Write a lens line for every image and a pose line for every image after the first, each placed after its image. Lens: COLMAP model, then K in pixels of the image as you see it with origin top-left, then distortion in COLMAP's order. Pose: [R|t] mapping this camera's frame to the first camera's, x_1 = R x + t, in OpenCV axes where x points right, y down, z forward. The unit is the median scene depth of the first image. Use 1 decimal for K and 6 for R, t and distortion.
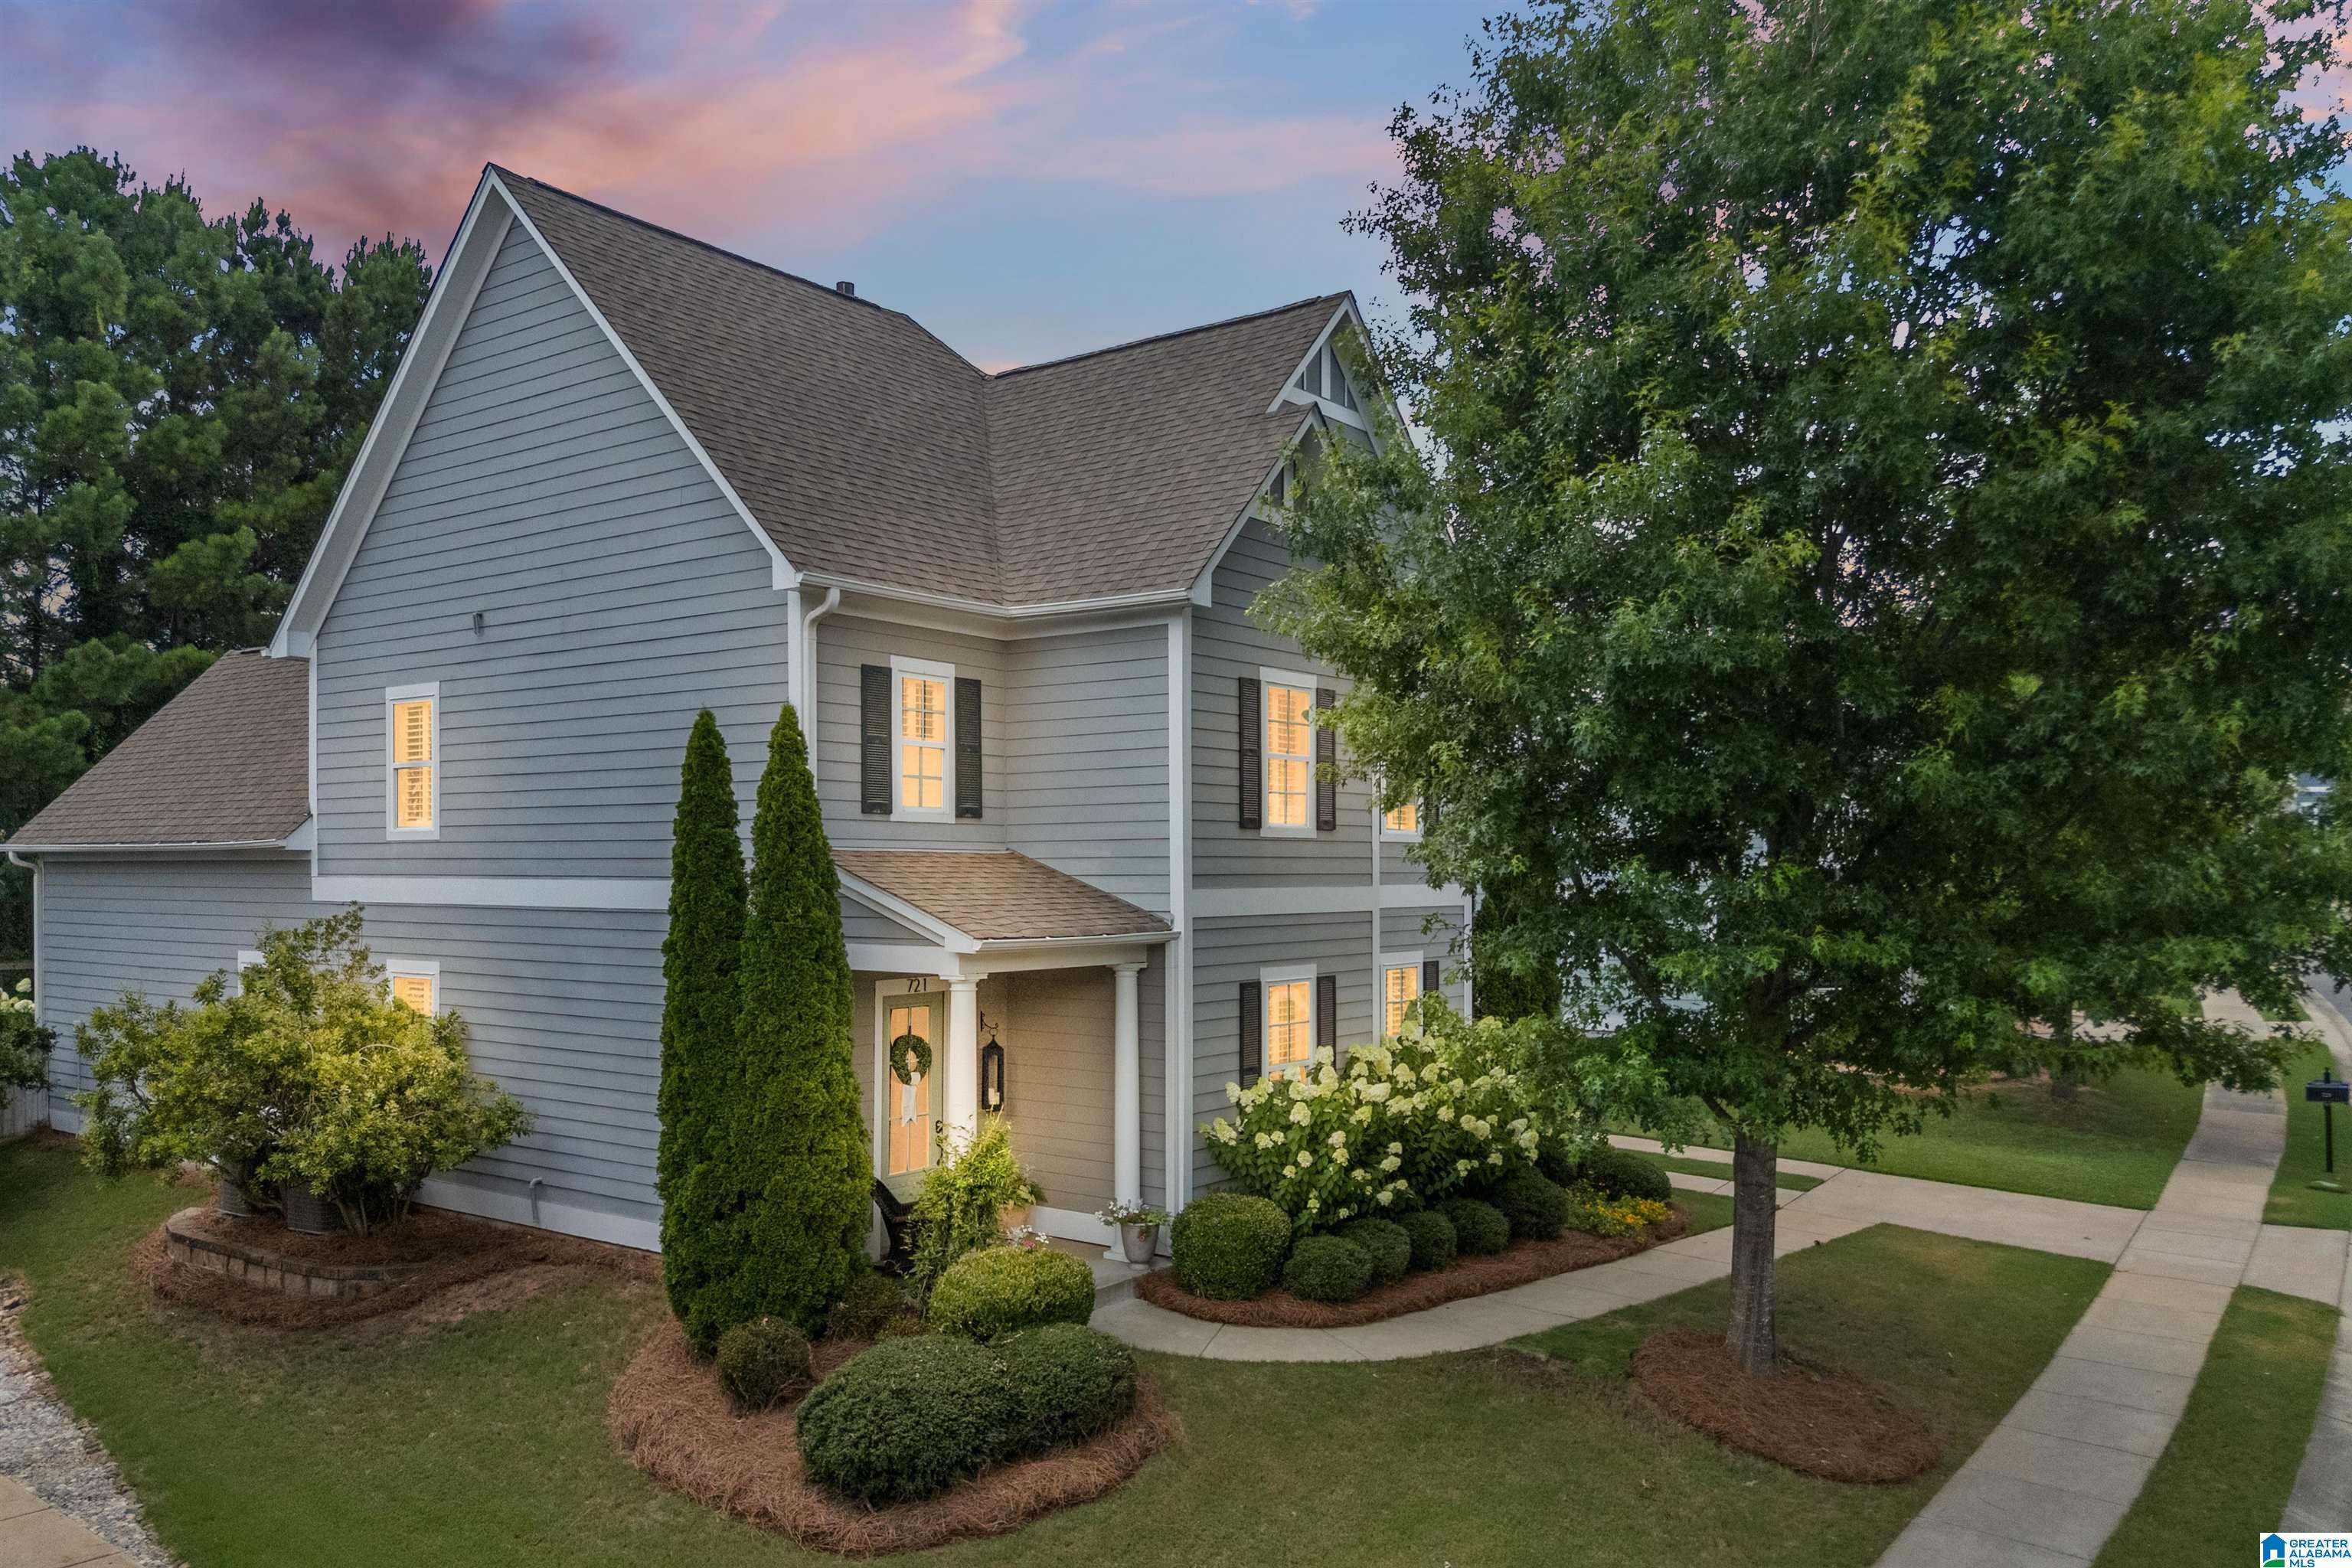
lens RADIAL K [[1754.4, 0, 1181.4], [0, 1754.4, 793.3], [0, 0, 1]] dist [0.007341, -0.001294]
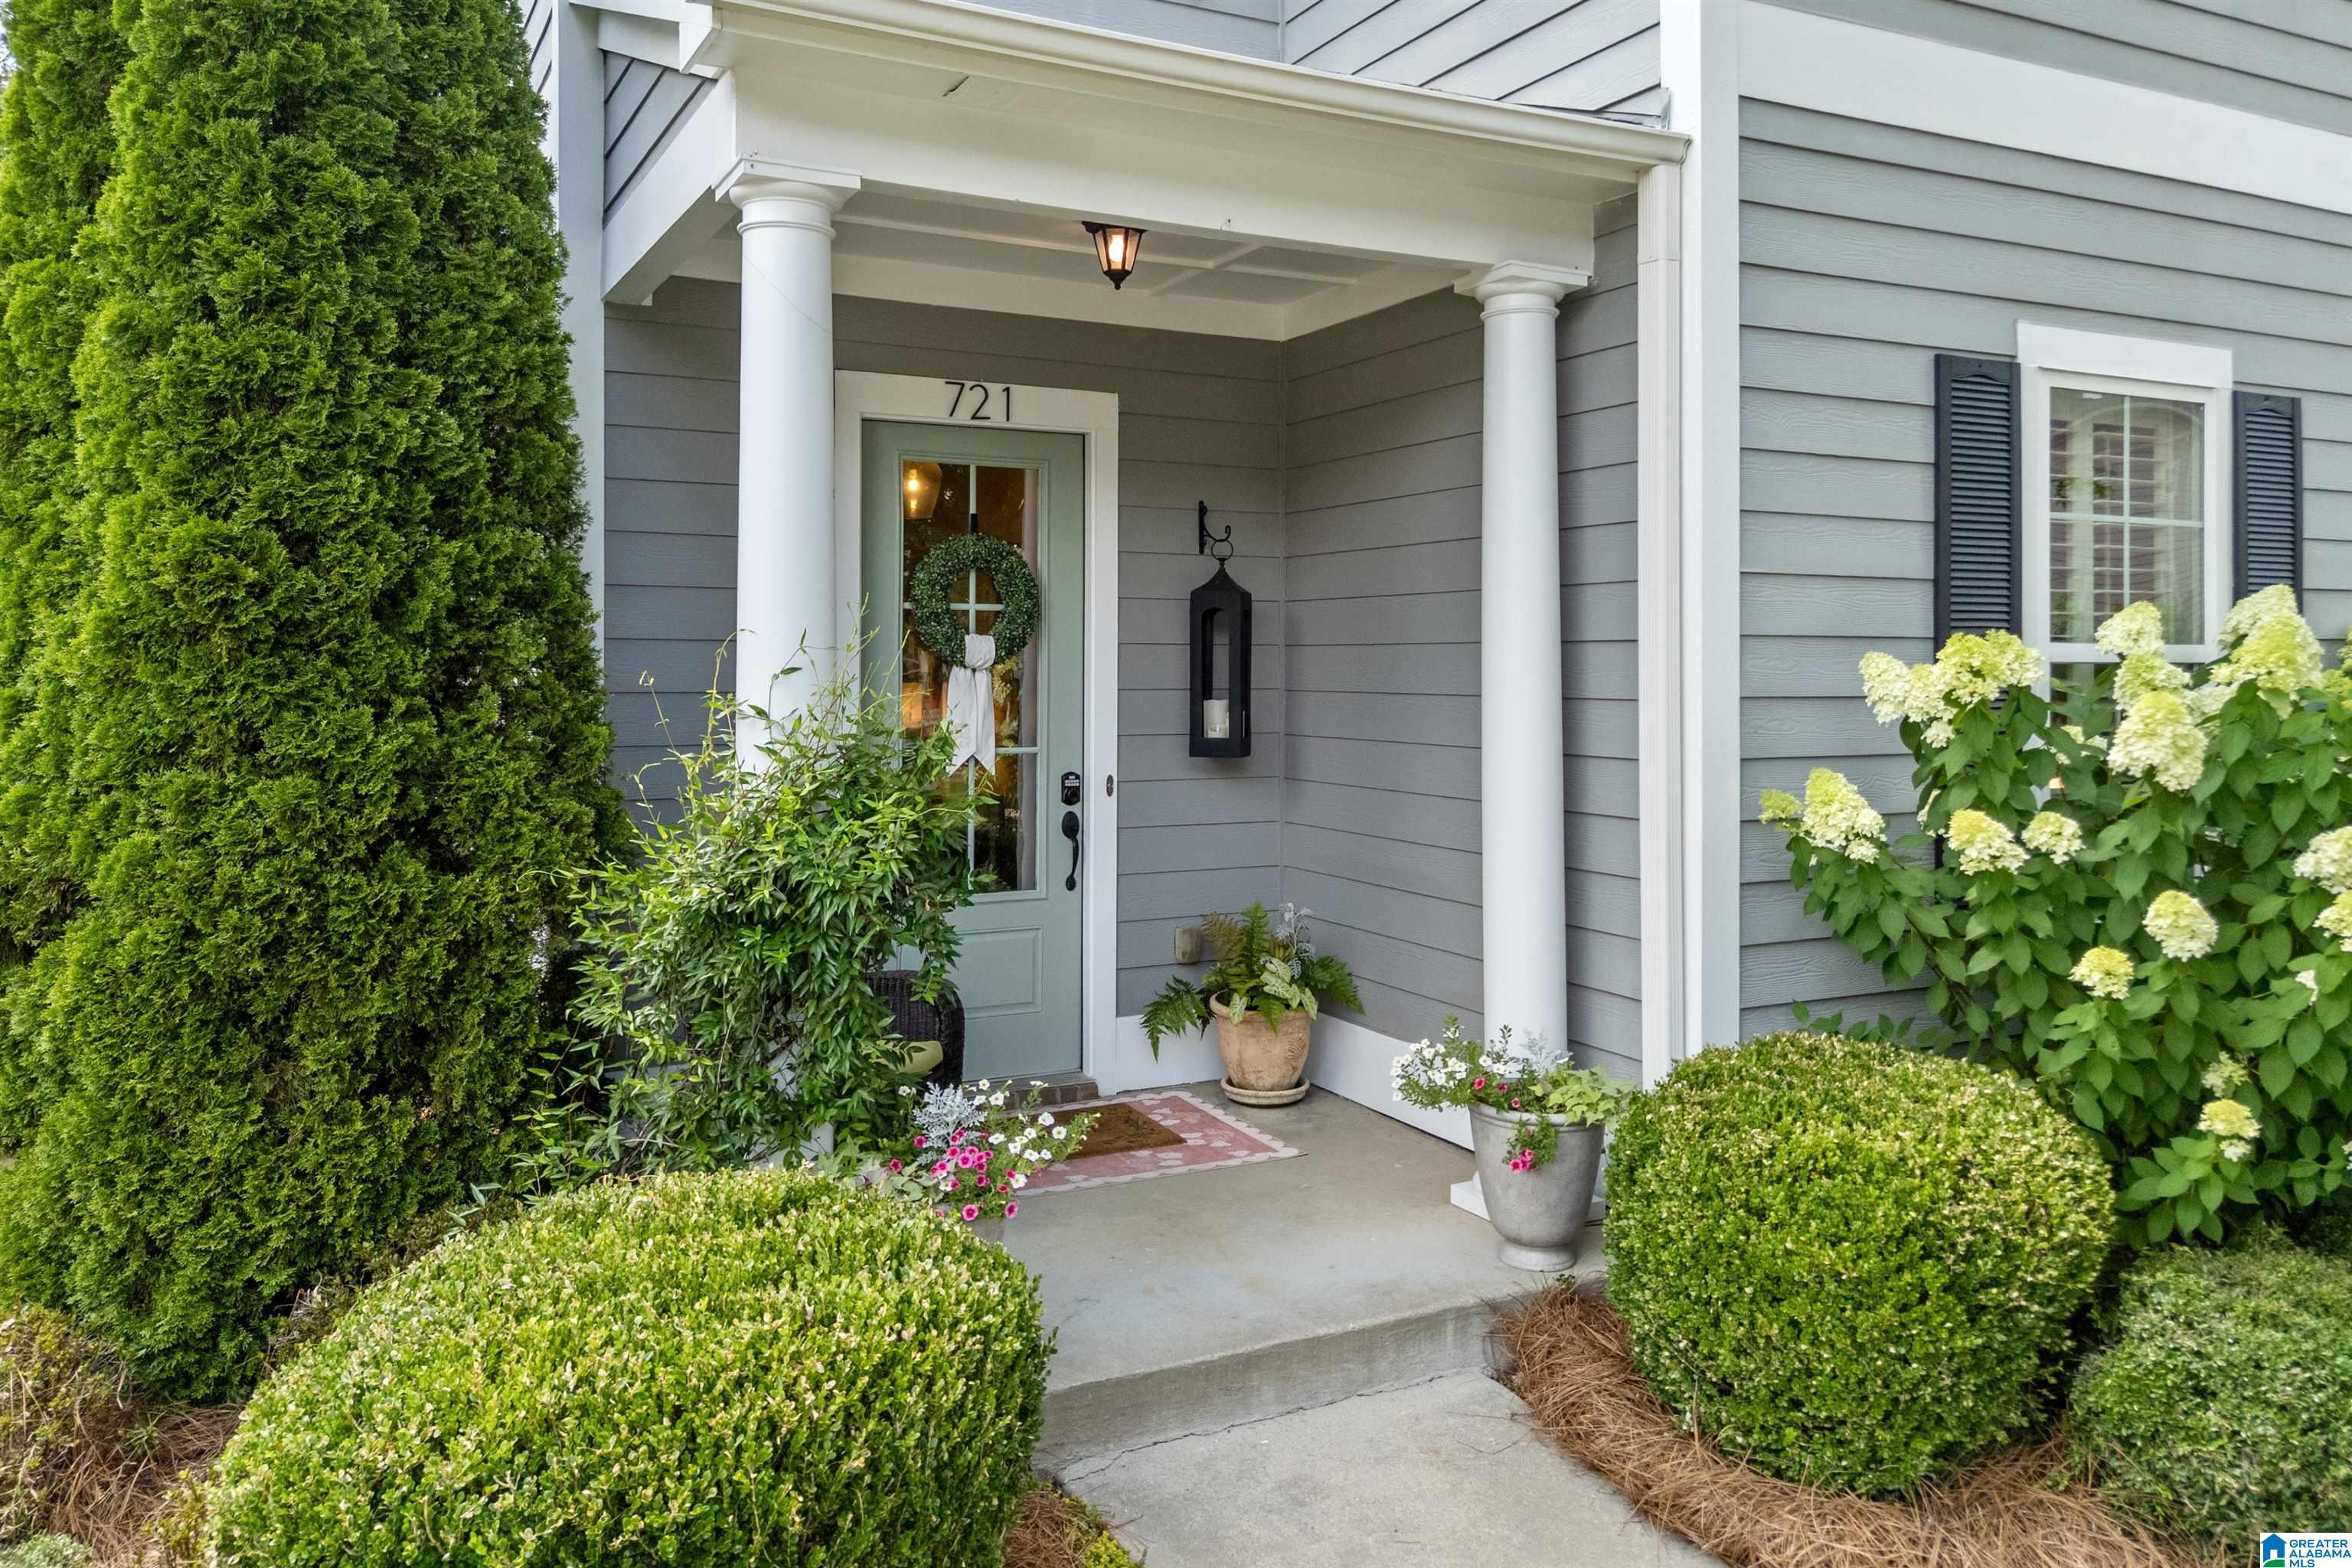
lens RADIAL K [[1754.4, 0, 1158.2], [0, 1754.4, 654.2], [0, 0, 1]] dist [0.007341, -0.001294]
pose [[0.893155, -0.002591, -0.449741, 0.053403], [0.017101, 0.999456, 0.028204, 0.160682], [0.449423, -0.032882, 0.892714, 0.718646]]
